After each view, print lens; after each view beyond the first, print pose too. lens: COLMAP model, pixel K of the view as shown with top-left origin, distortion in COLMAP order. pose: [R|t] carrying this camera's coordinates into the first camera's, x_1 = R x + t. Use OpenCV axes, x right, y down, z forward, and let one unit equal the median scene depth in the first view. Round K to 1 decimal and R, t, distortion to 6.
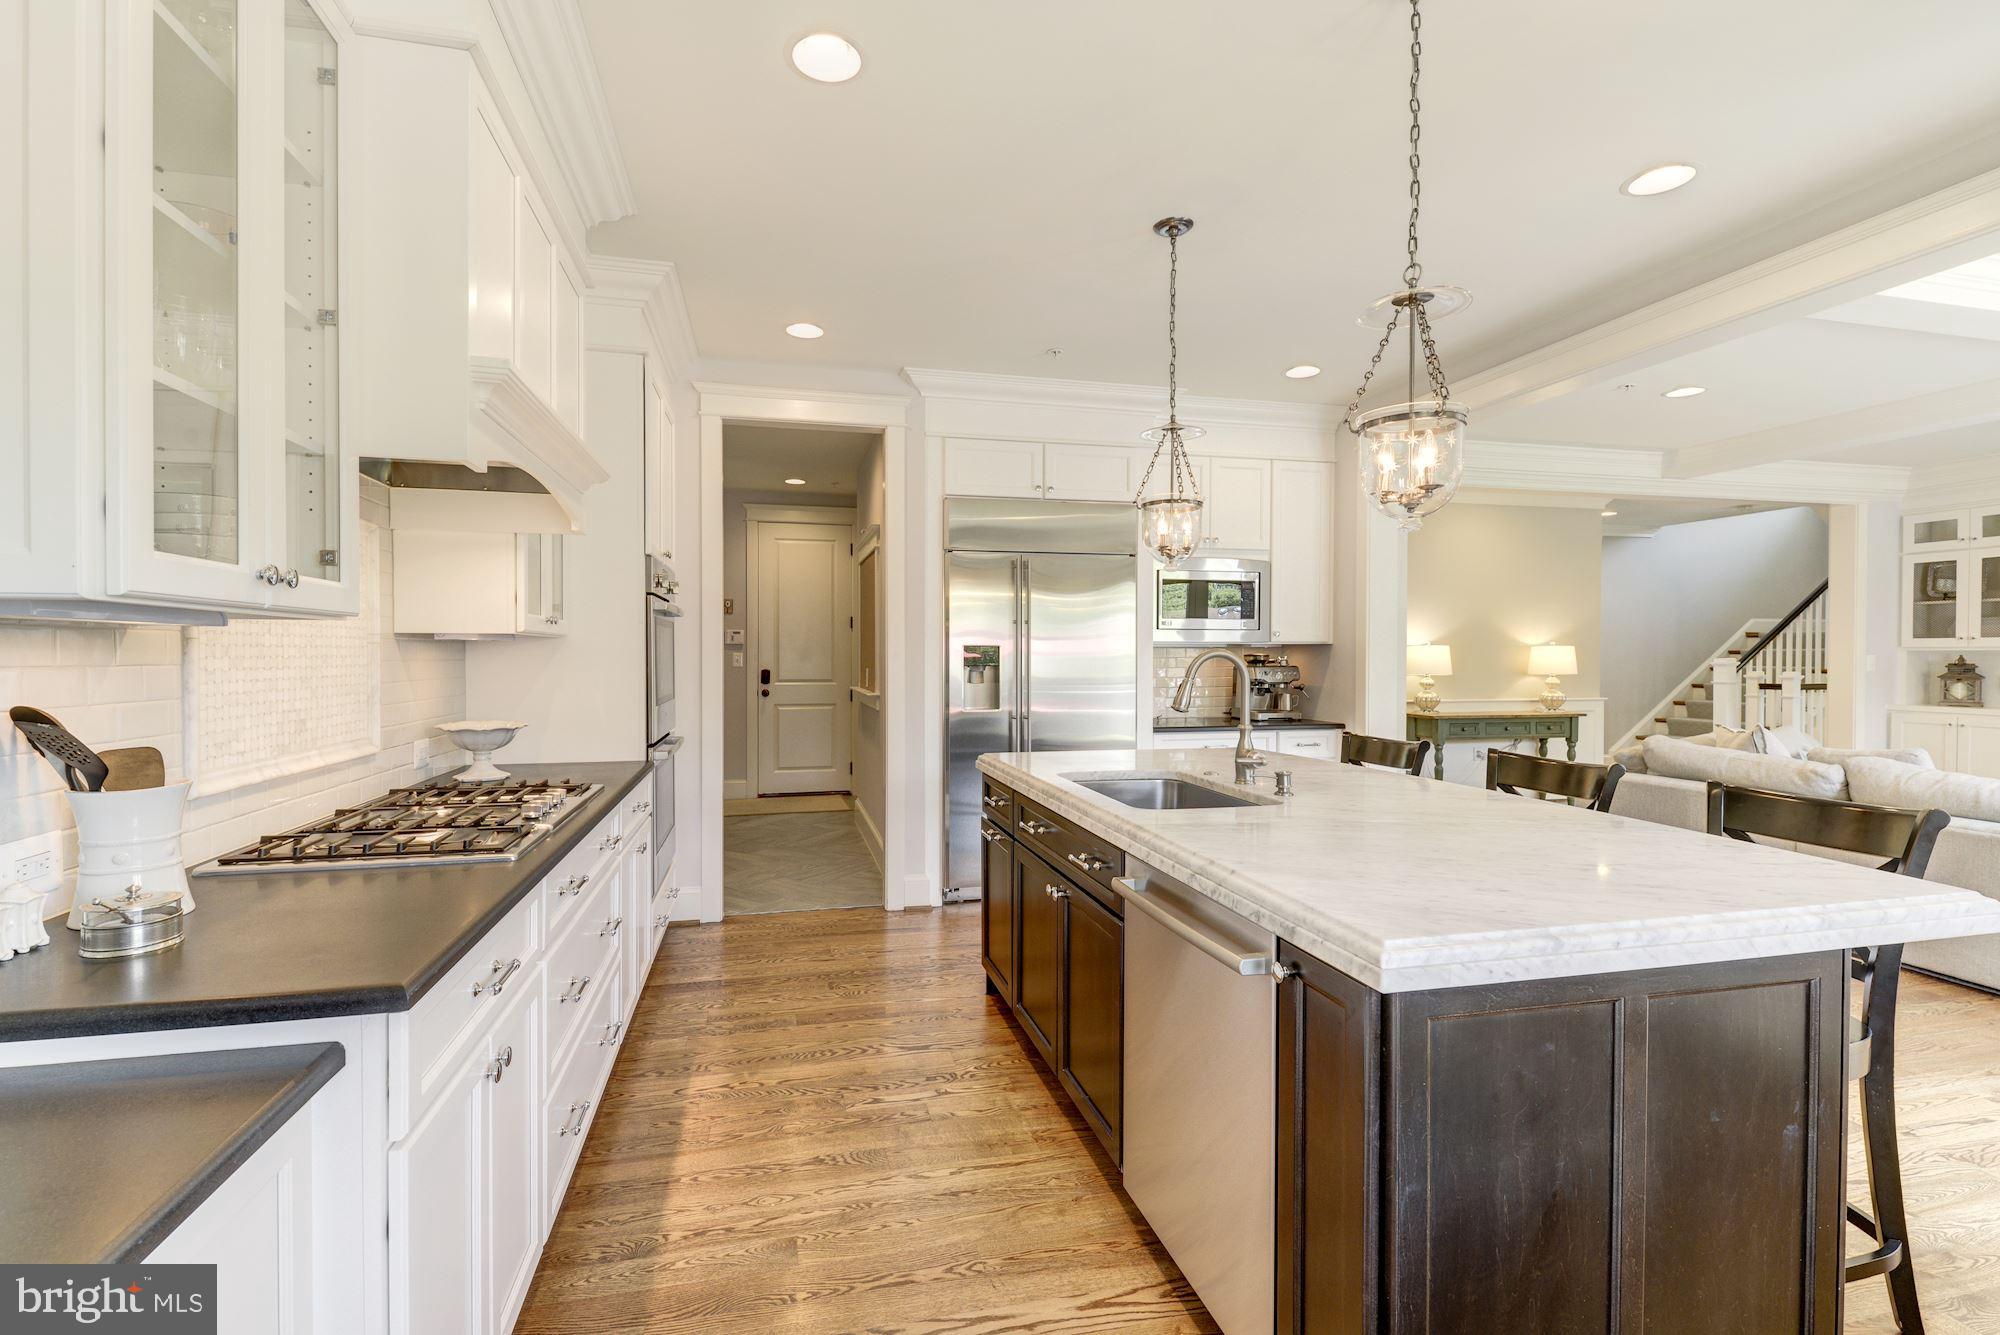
lens RADIAL K [[875.4, 0, 982.4], [0, 875.4, 665.0], [0, 0, 1]] dist [-0.002919, -0.000391]
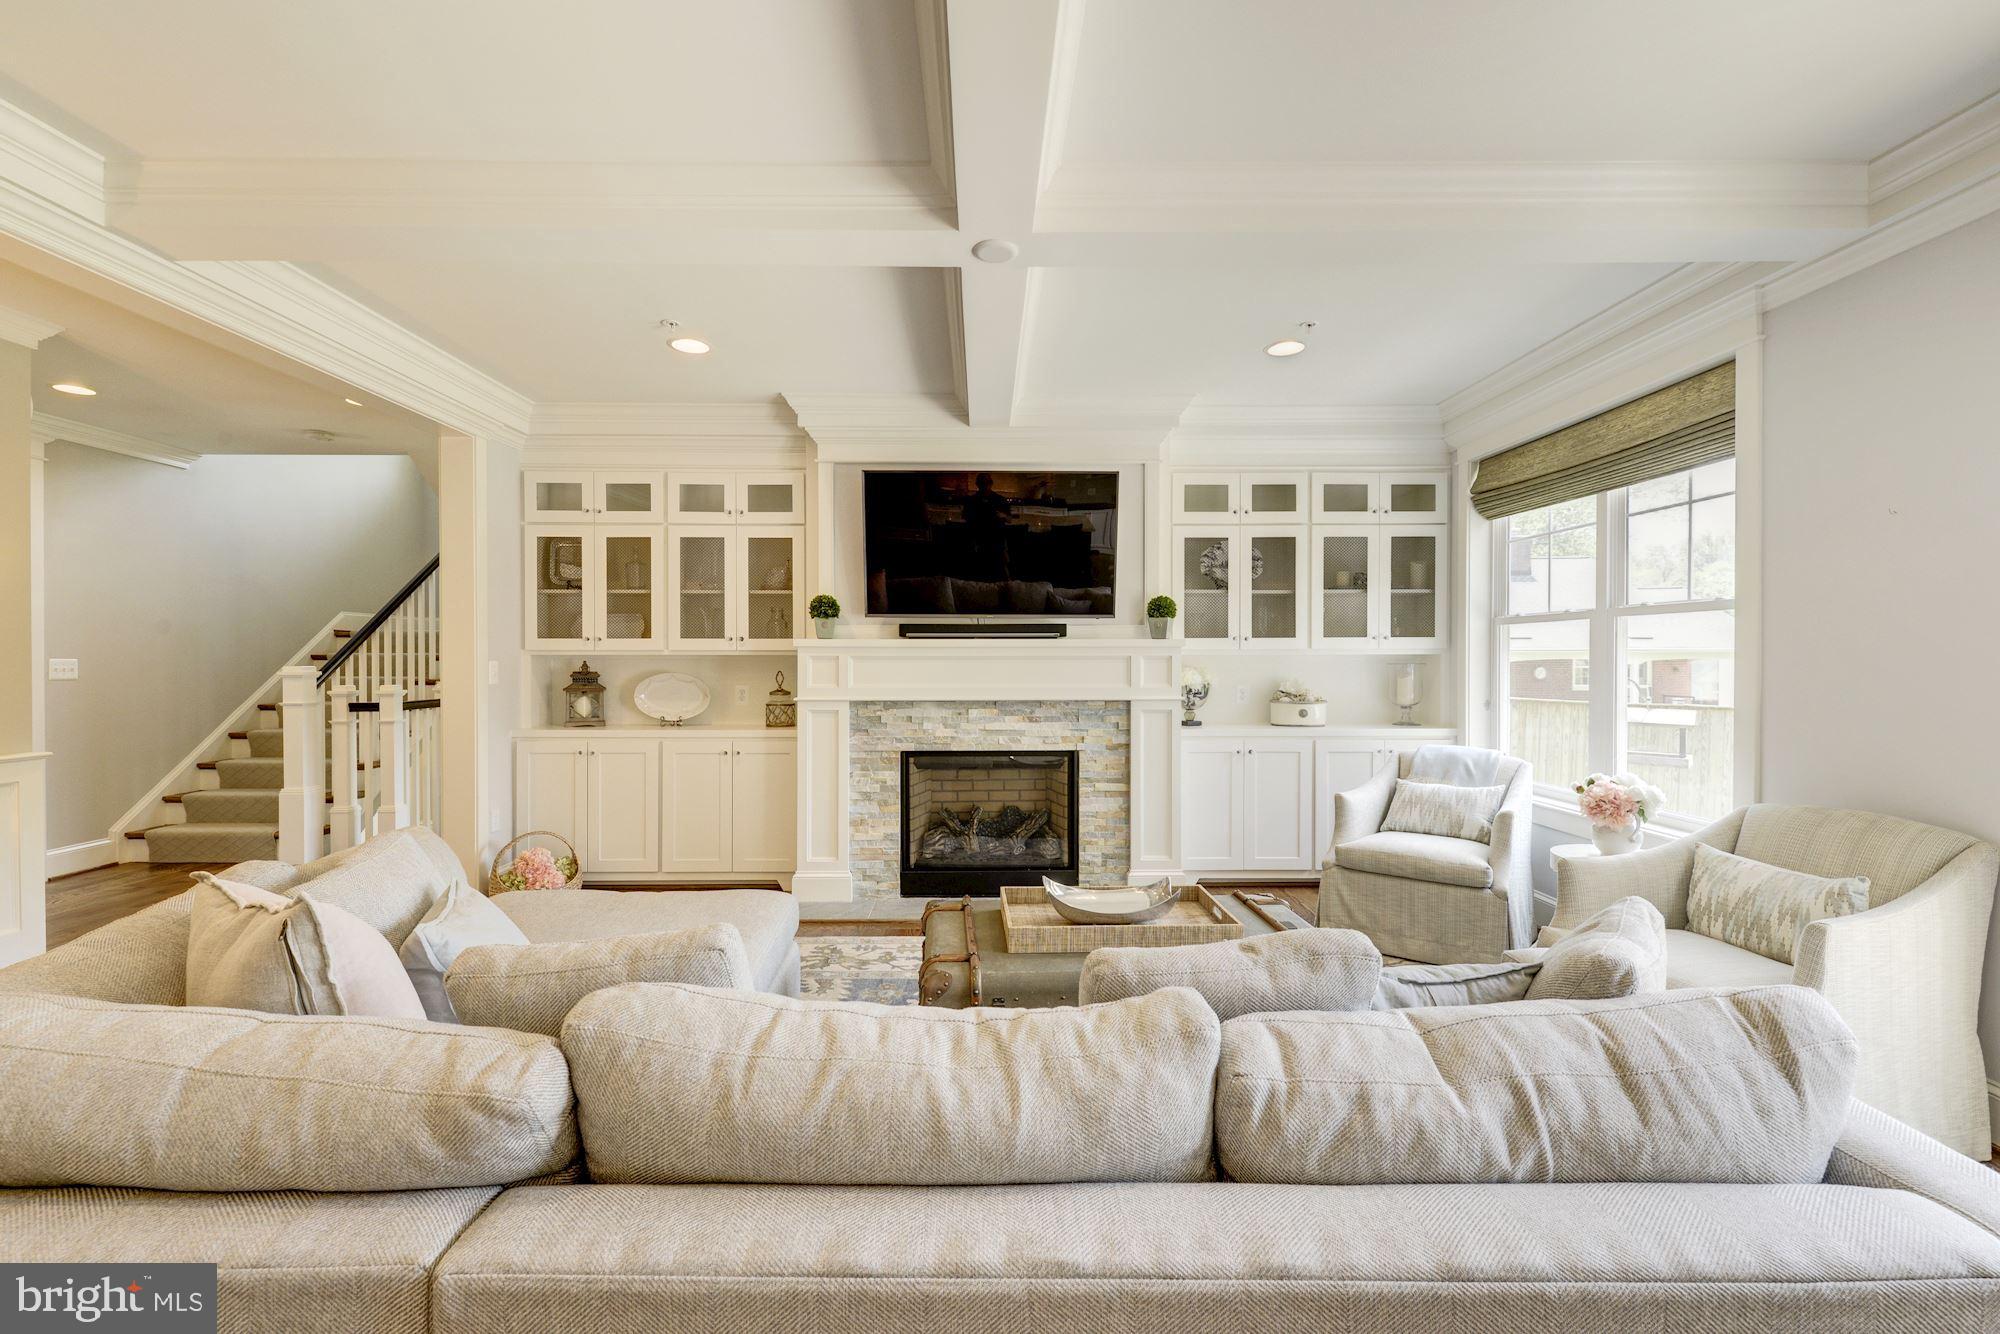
lens RADIAL K [[875.4, 0, 994.0], [0, 875.4, 669.4], [0, 0, 1]] dist [-0.002919, -0.000391]
pose [[0.216435, -0.011740, 0.976226, 0.345335], [0.012909, 0.999875, 0.009162, -0.004947], [-0.976212, 0.010619, 0.216560, 0.373872]]
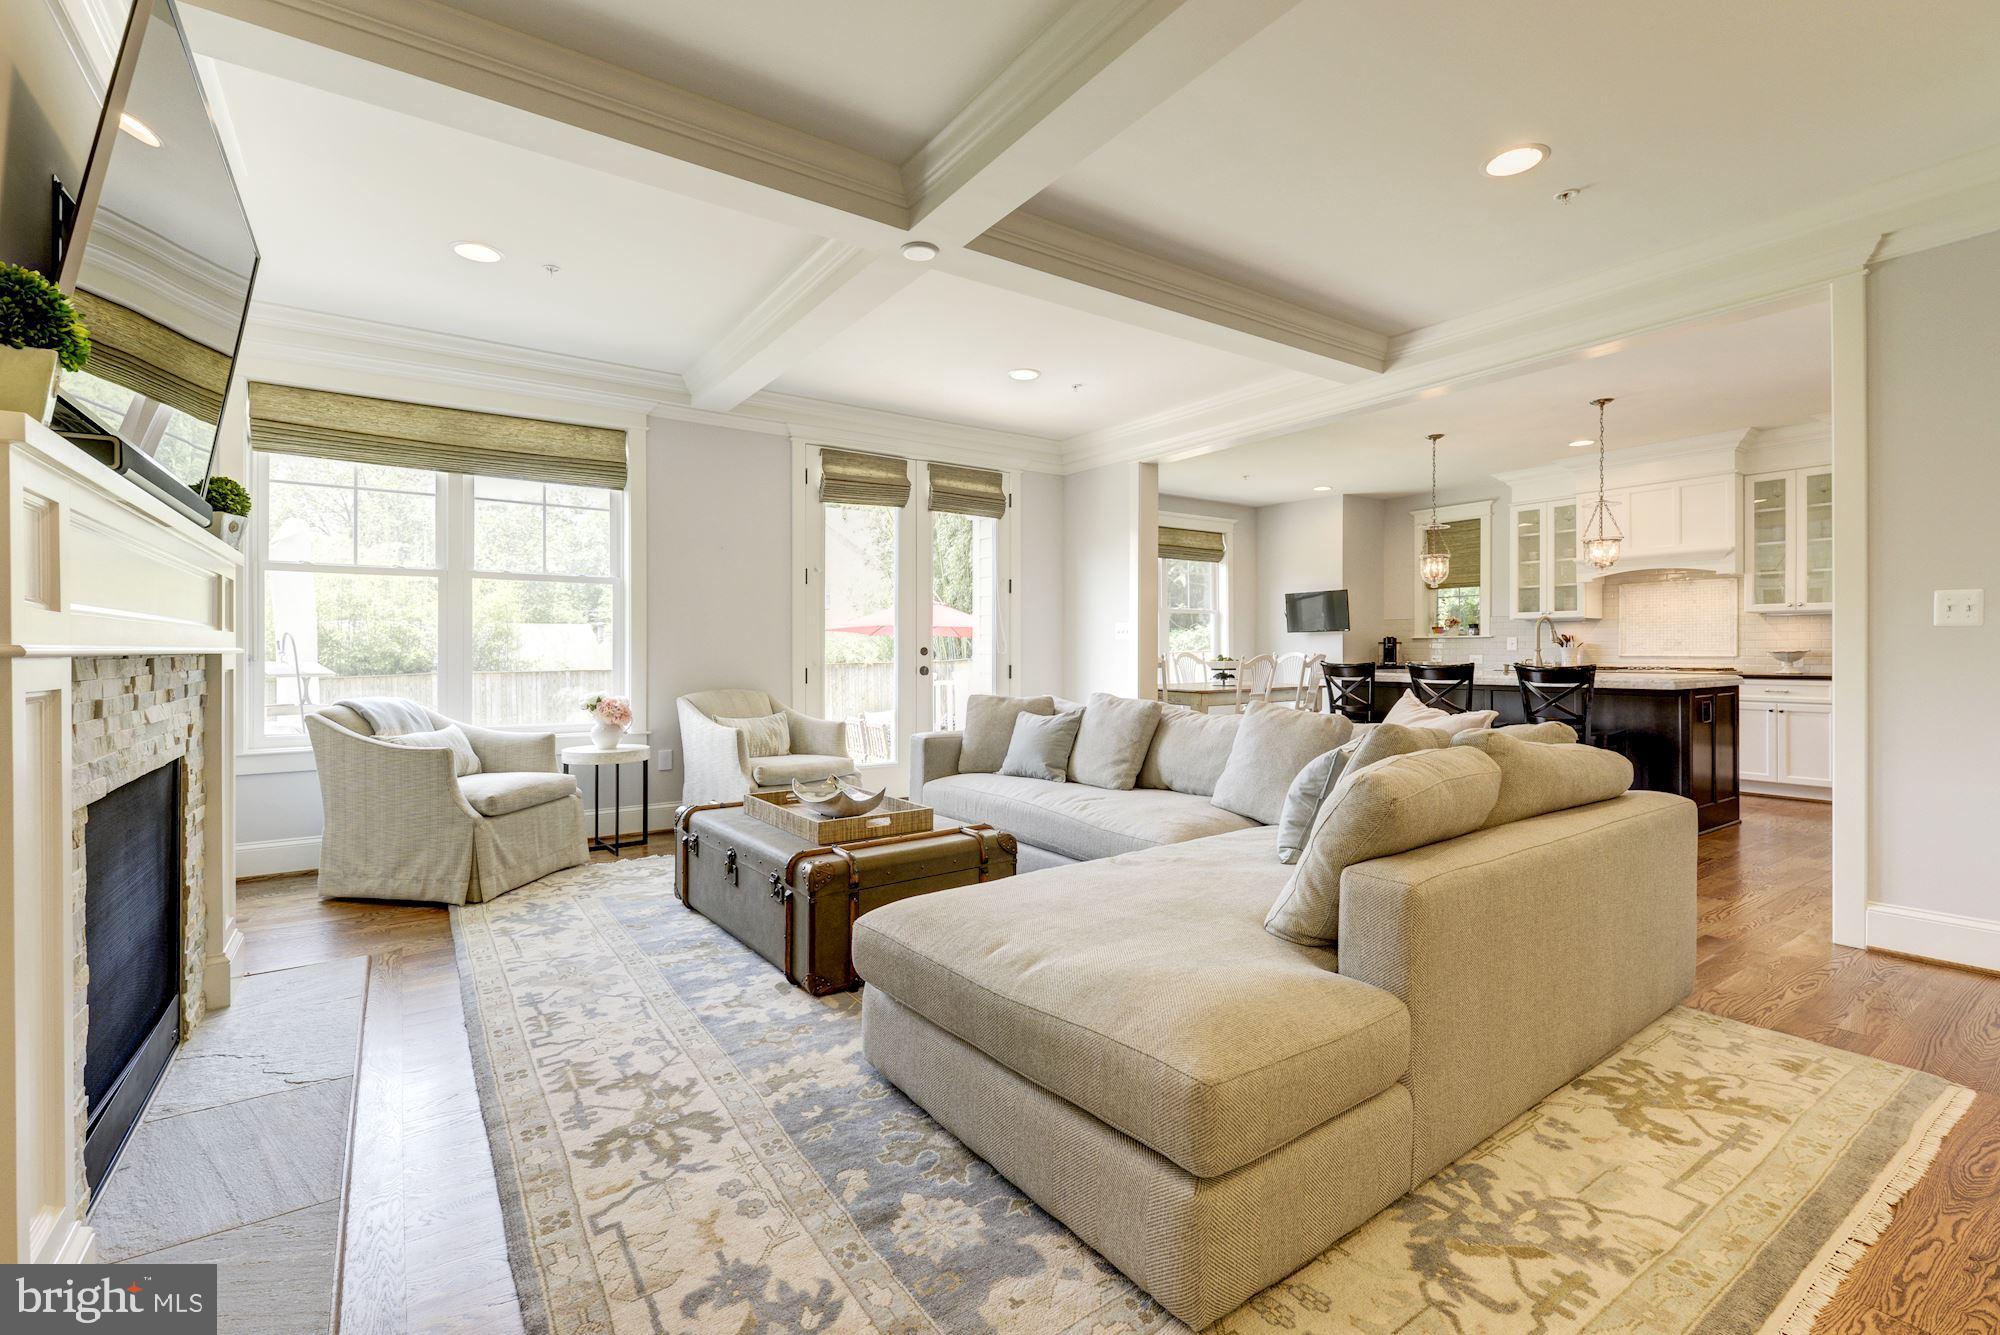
lens RADIAL K [[875.4, 0, 998.8], [0, 875.4, 656.5], [0, 0, 1]] dist [-0.002919, -0.000391]
pose [[-0.929830, 0.000850, -0.367989, 0.996777], [-0.005305, 0.999862, 0.015714, 0.025701], [0.367951, 0.016564, -0.929698, 1.048243]]
